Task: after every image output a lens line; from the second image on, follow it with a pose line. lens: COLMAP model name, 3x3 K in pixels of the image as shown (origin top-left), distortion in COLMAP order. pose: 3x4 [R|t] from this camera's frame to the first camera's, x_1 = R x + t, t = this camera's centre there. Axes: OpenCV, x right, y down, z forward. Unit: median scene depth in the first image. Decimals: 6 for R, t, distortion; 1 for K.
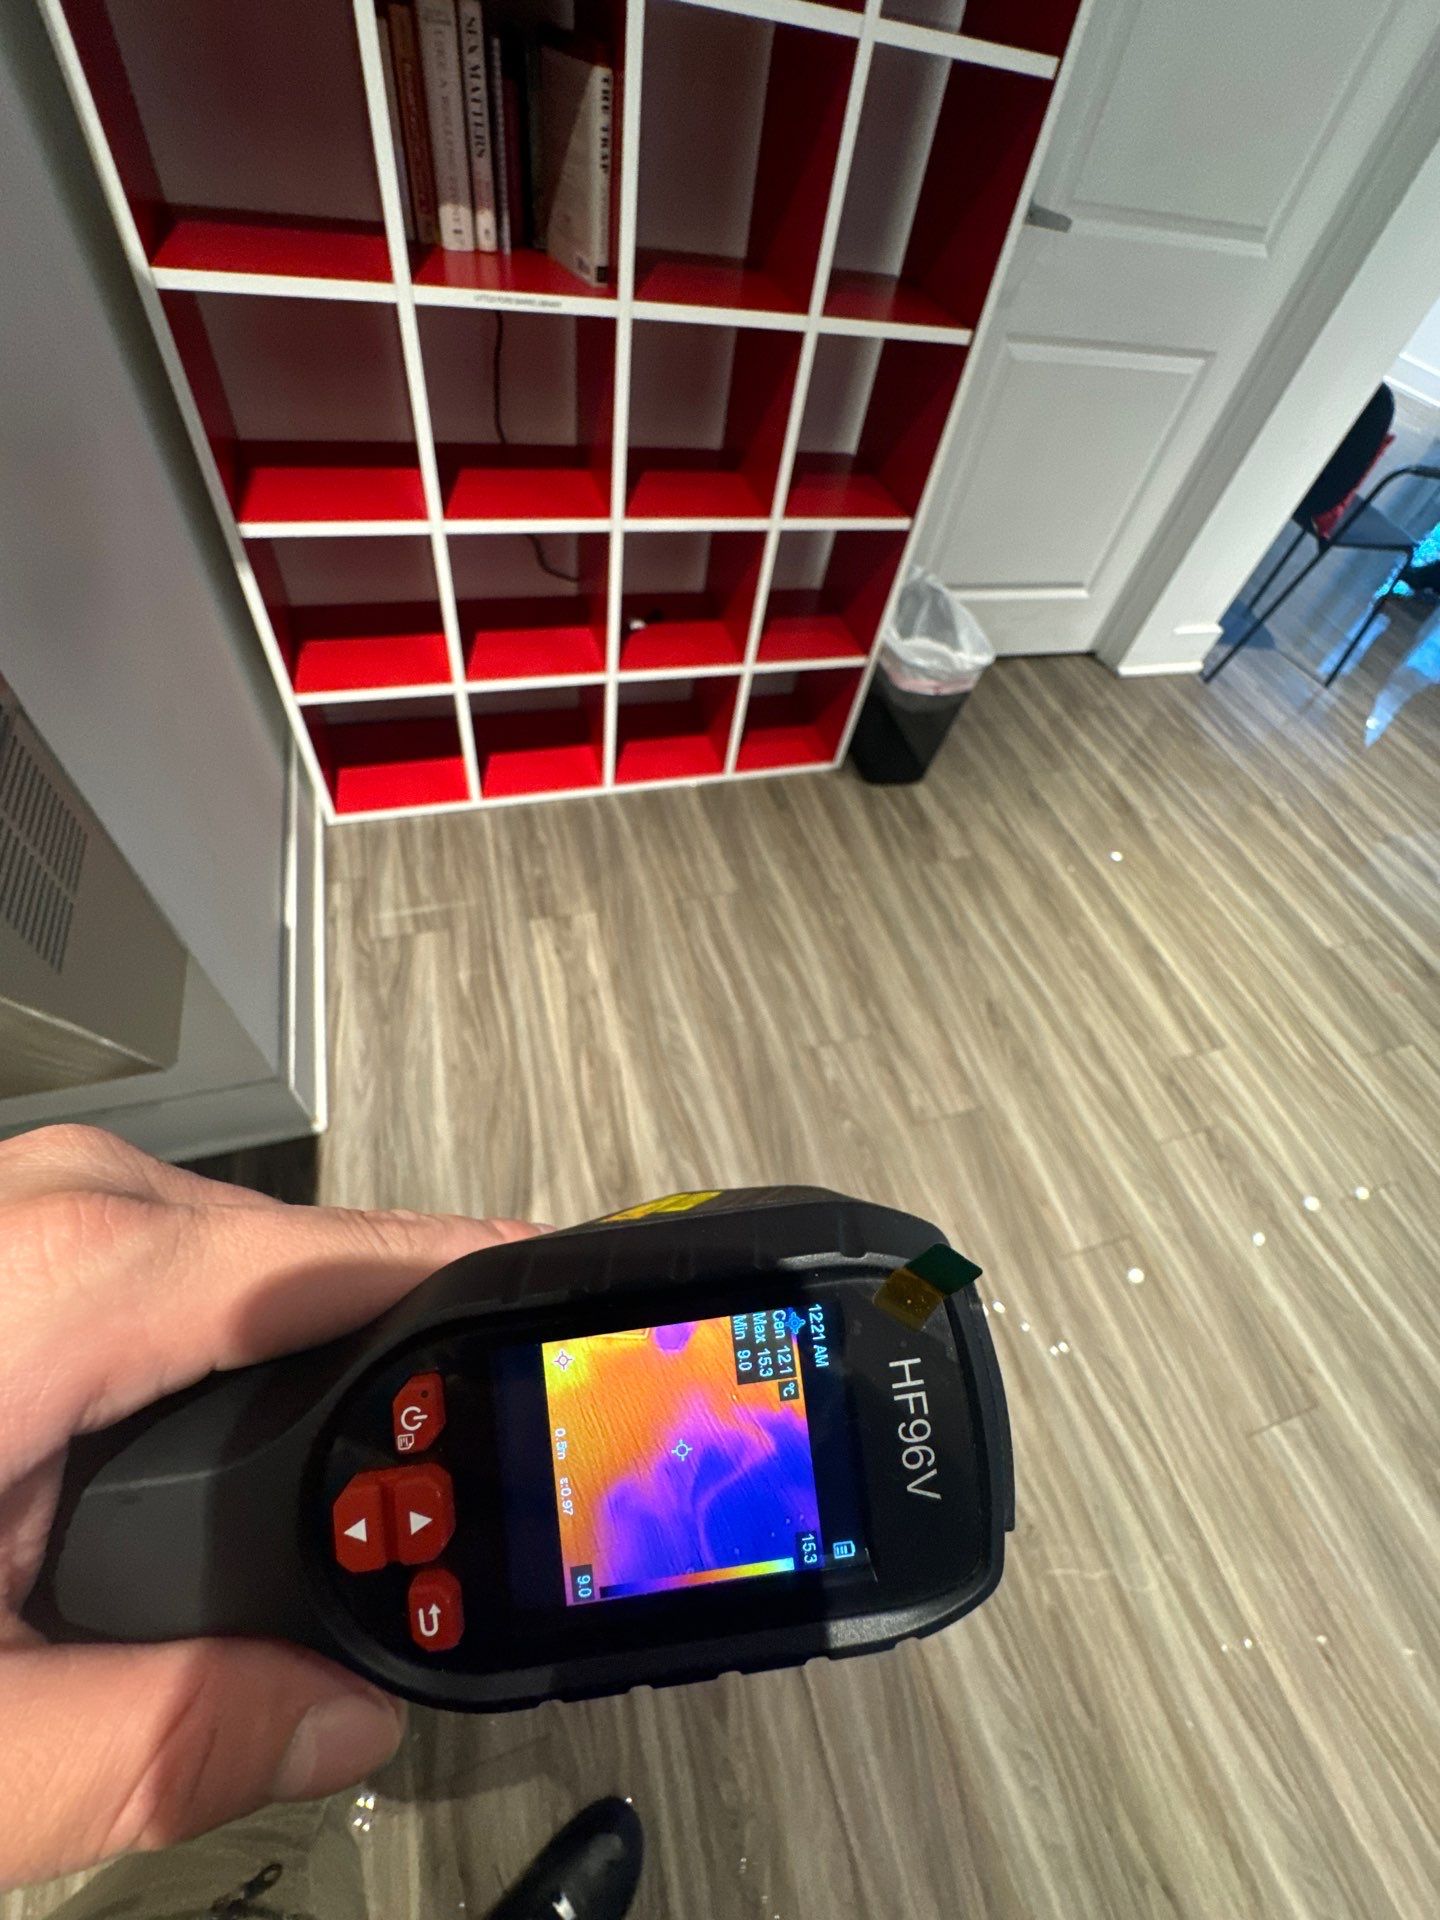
lens RADIAL K [[762.5, 0, 720.0], [0, 762.5, 960.0], [0, 0, 1]] dist [-0.000461, 0.000009]
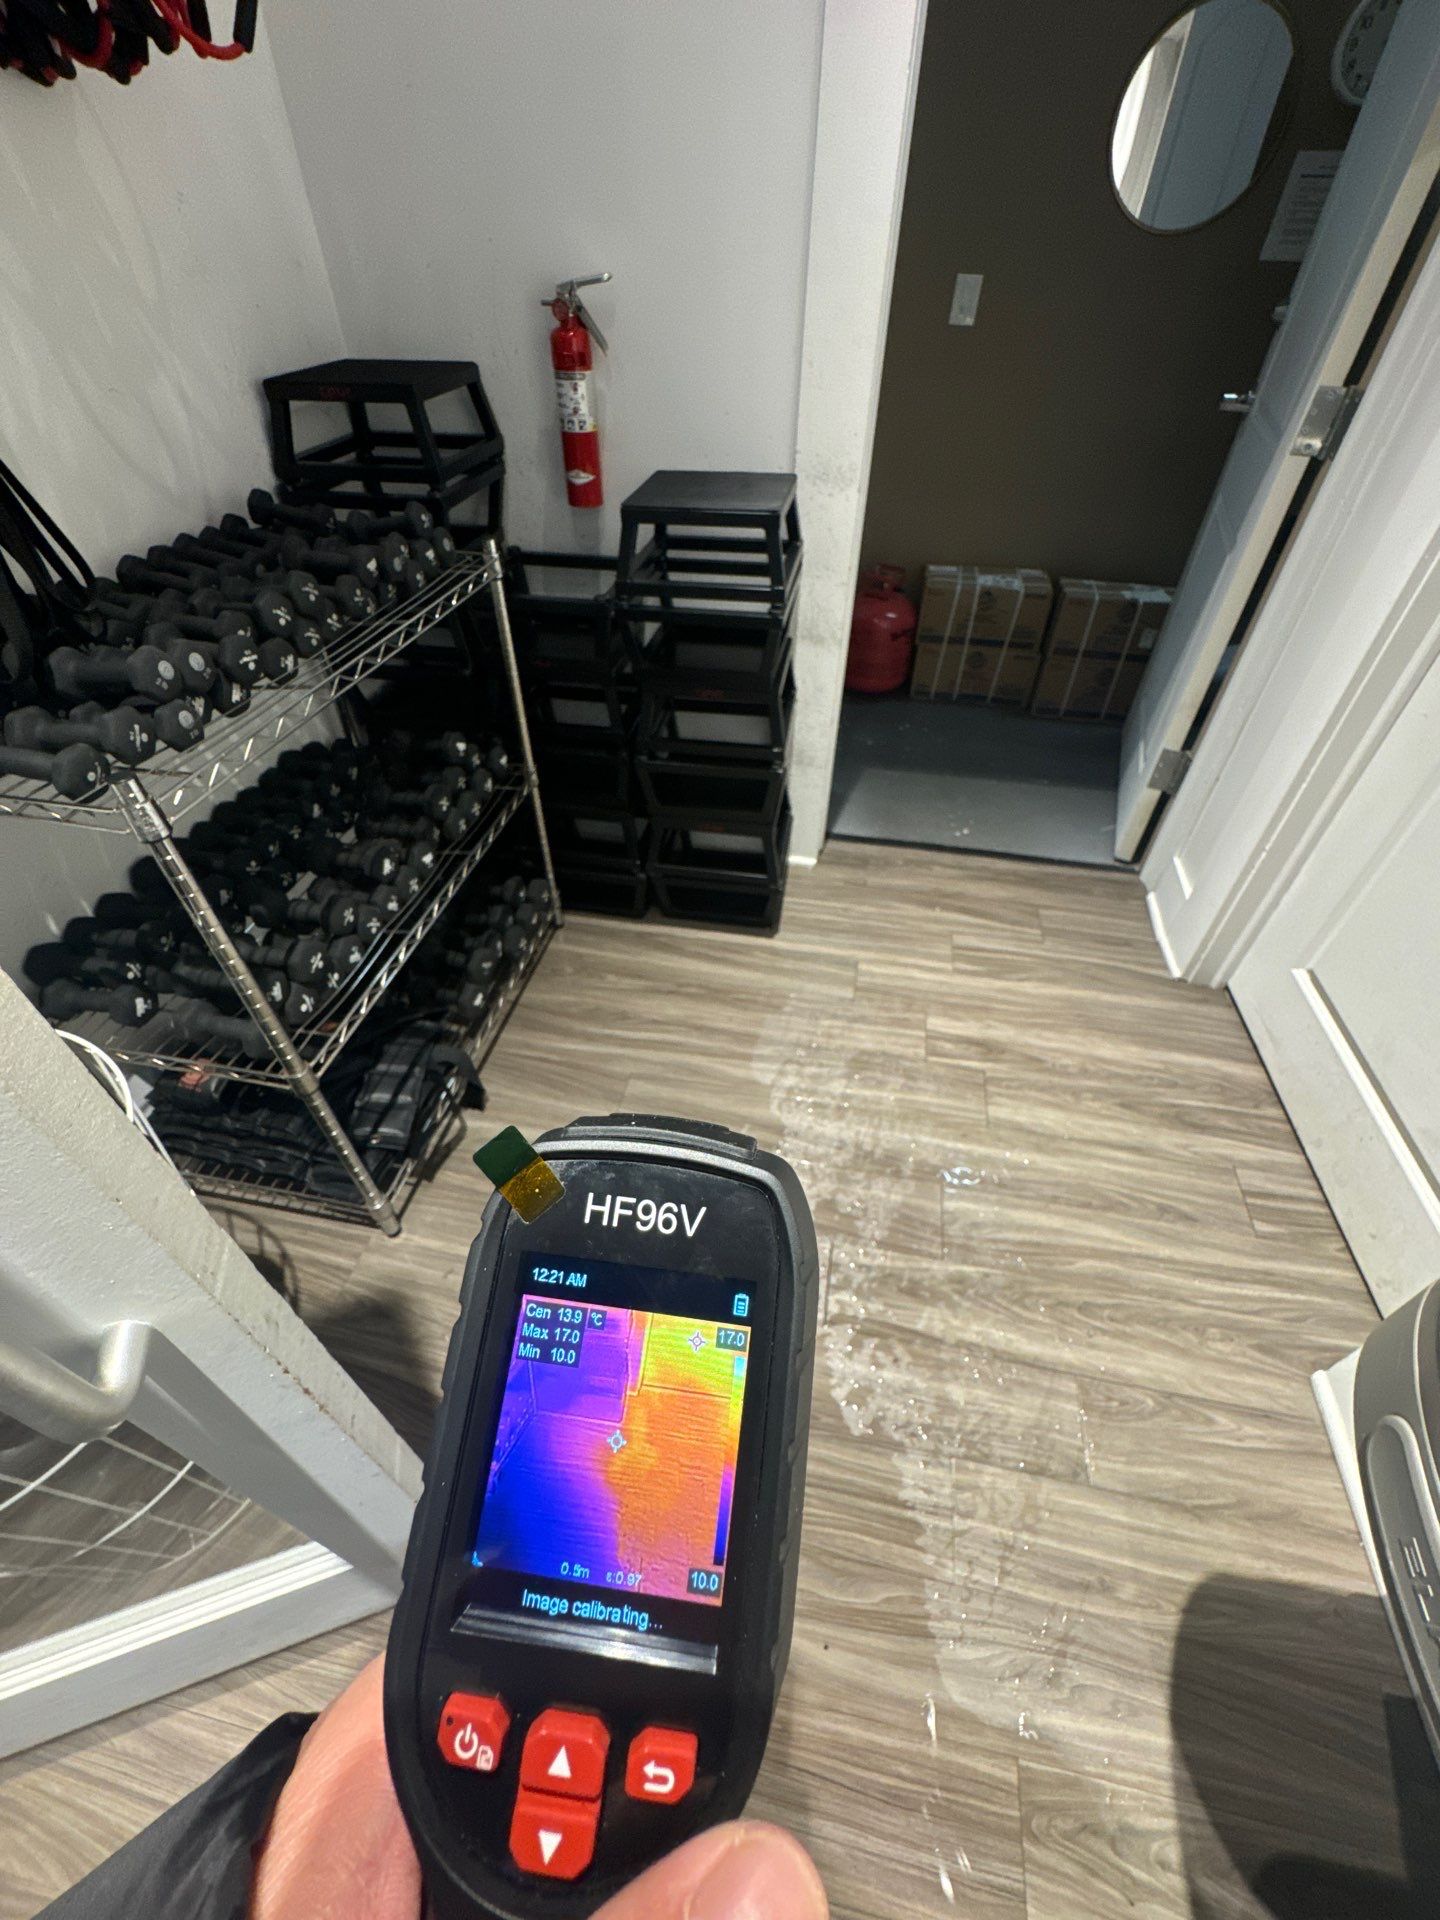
lens RADIAL K [[762.5, 0, 720.0], [0, 762.5, 960.0], [0, 0, 1]] dist [-0.000461, 0.000009]
pose [[0.243724, -0.935709, 0.255043, 0.347190], [0.968689, 0.247700, -0.016929, 0.646928], [-0.047334, 0.251183, 0.966782, -0.202655]]
